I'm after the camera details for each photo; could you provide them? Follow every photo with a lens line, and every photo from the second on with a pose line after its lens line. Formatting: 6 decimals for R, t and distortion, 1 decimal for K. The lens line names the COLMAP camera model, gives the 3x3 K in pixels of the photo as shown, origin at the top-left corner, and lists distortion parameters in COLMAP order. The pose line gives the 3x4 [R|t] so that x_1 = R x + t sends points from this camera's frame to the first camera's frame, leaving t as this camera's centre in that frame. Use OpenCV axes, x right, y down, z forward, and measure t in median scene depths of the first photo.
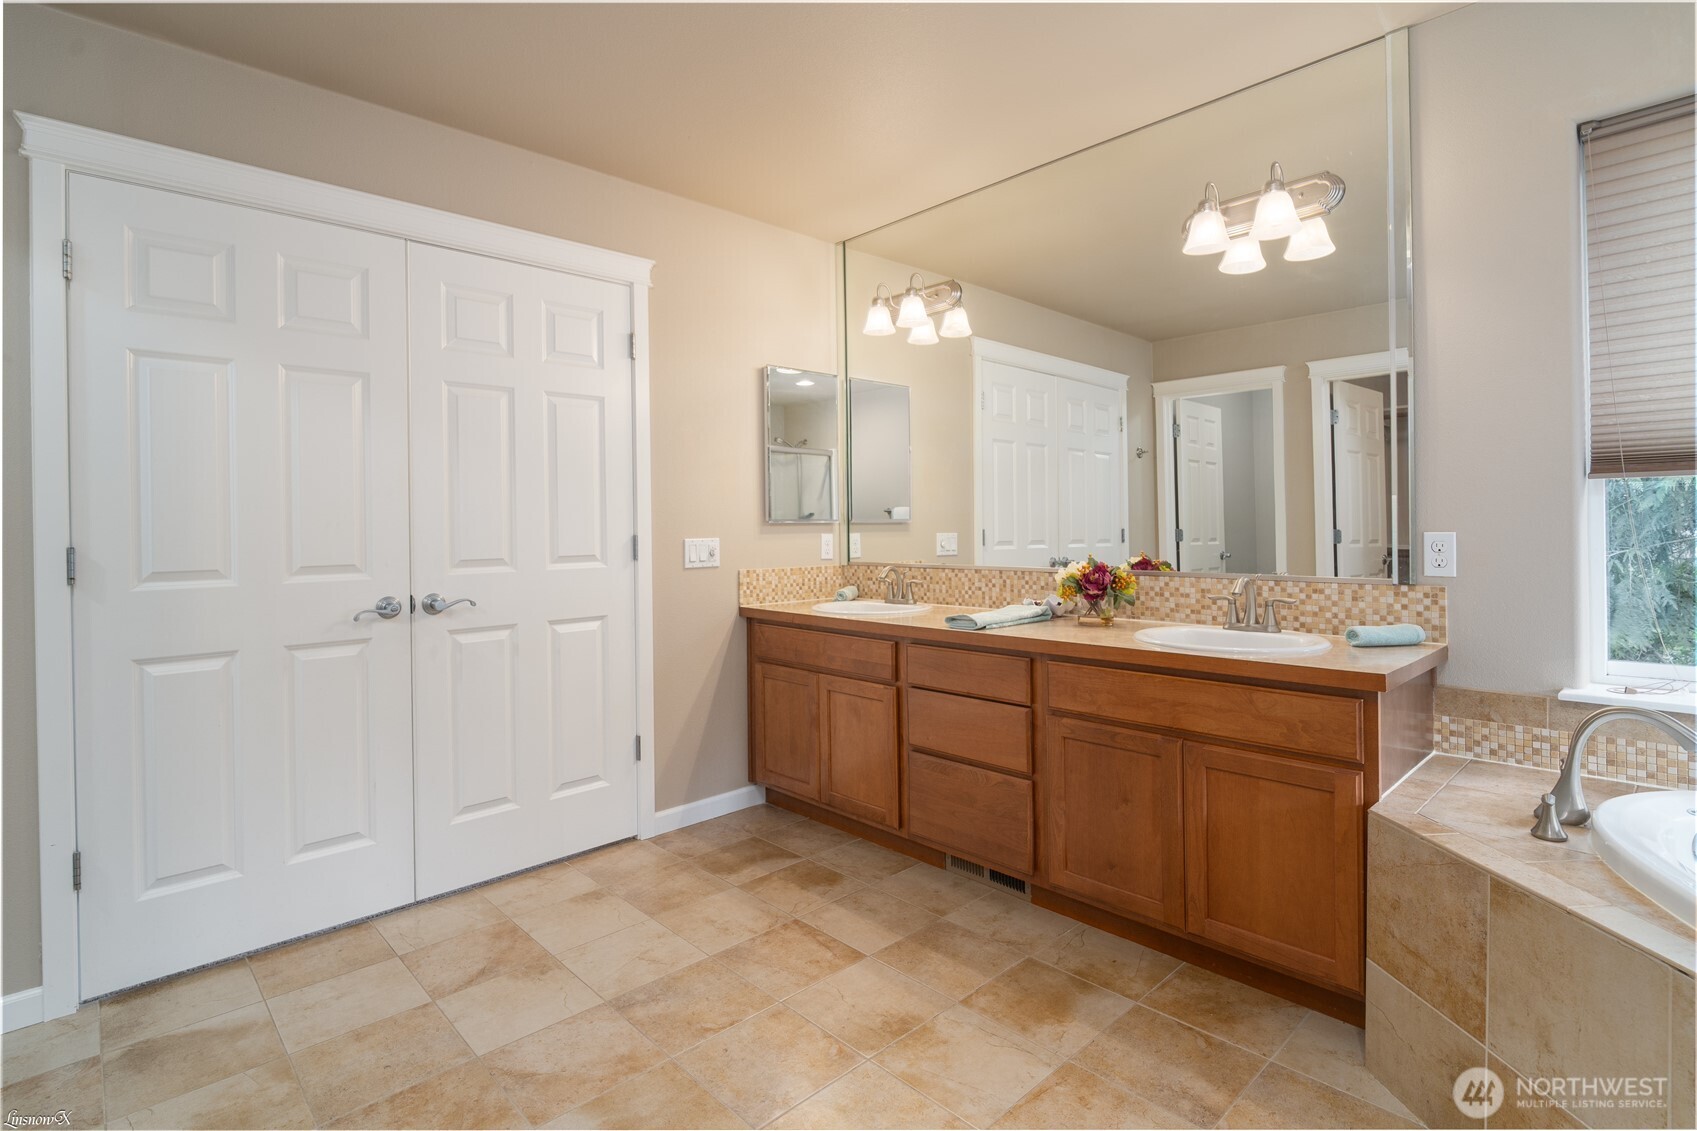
lens RADIAL K [[832.7, 0, 846.0], [0, 832.7, 538.6], [0, 0, 1]] dist [-0.000112, 0.015211]
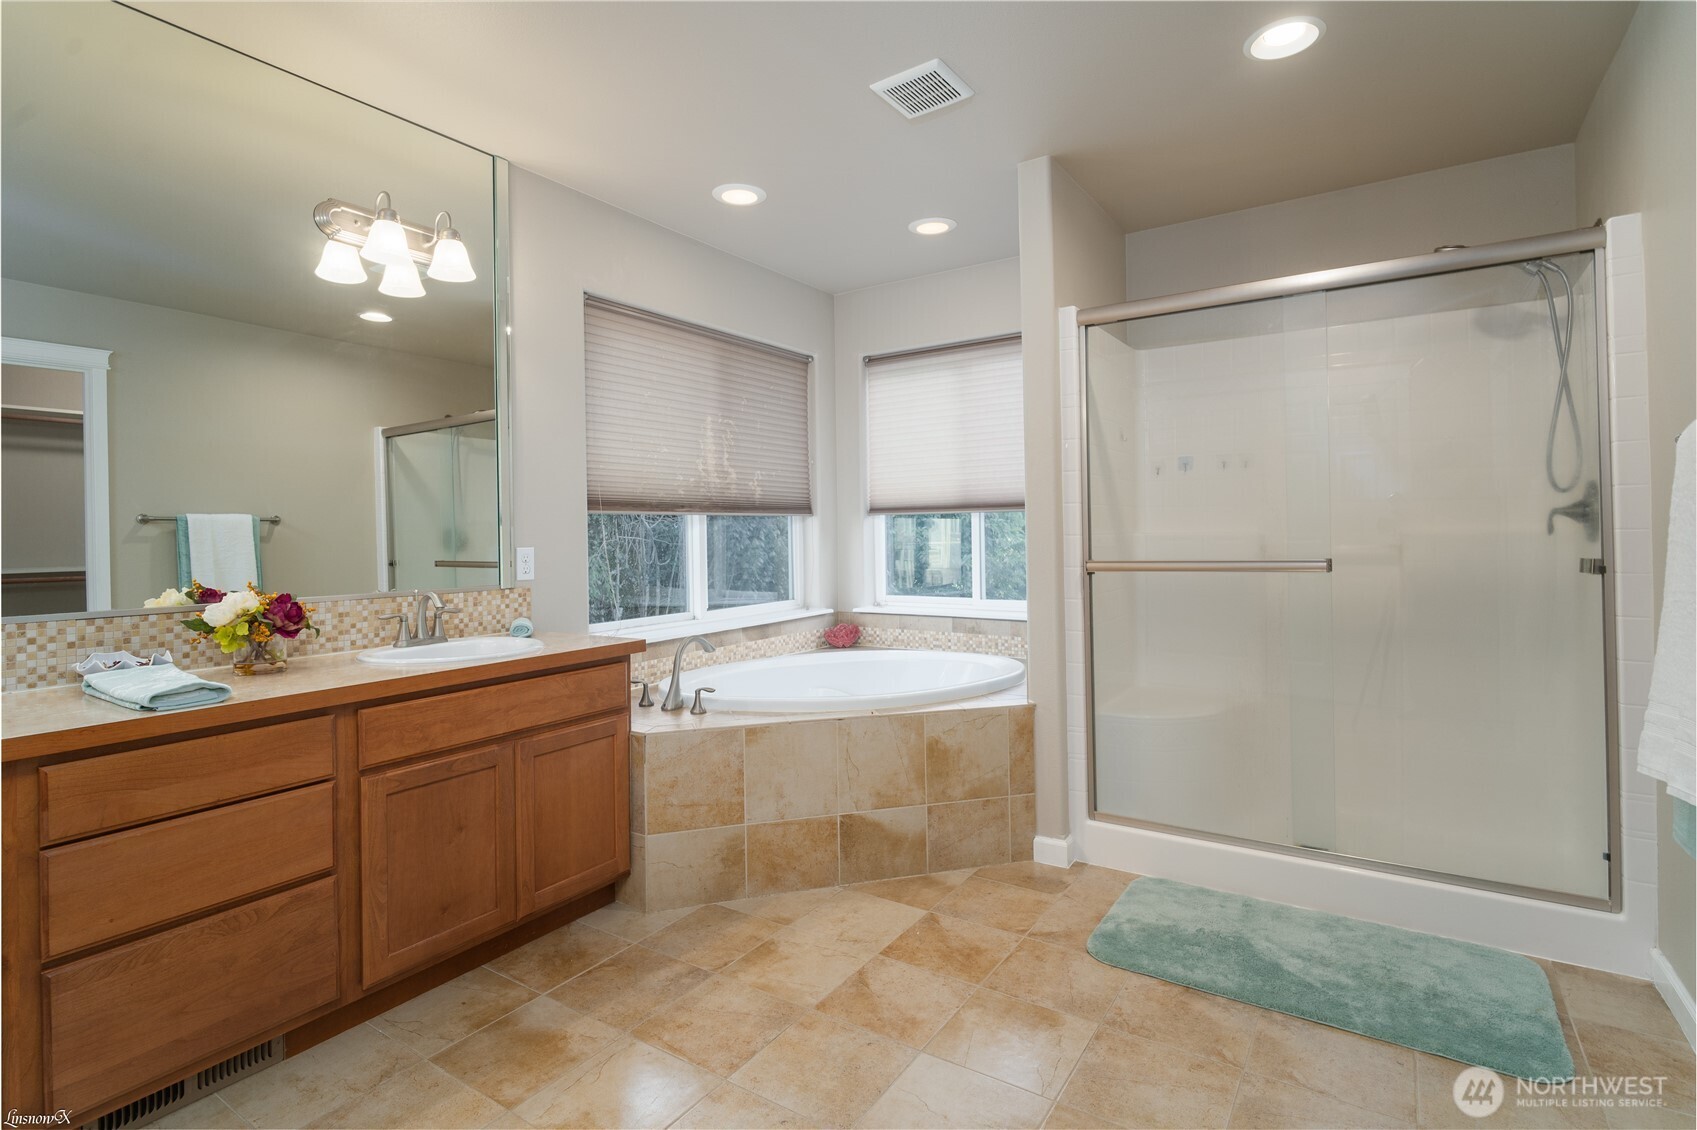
lens RADIAL K [[832.7, 0, 846.0], [0, 832.7, 538.1], [0, 0, 1]] dist [-0.000112, 0.015211]
pose [[-0.217674, 0.011578, 0.975953, -0.679848], [0.032237, 0.999469, -0.004667, 0.000083], [-0.975489, 0.030446, -0.217932, 0.747247]]
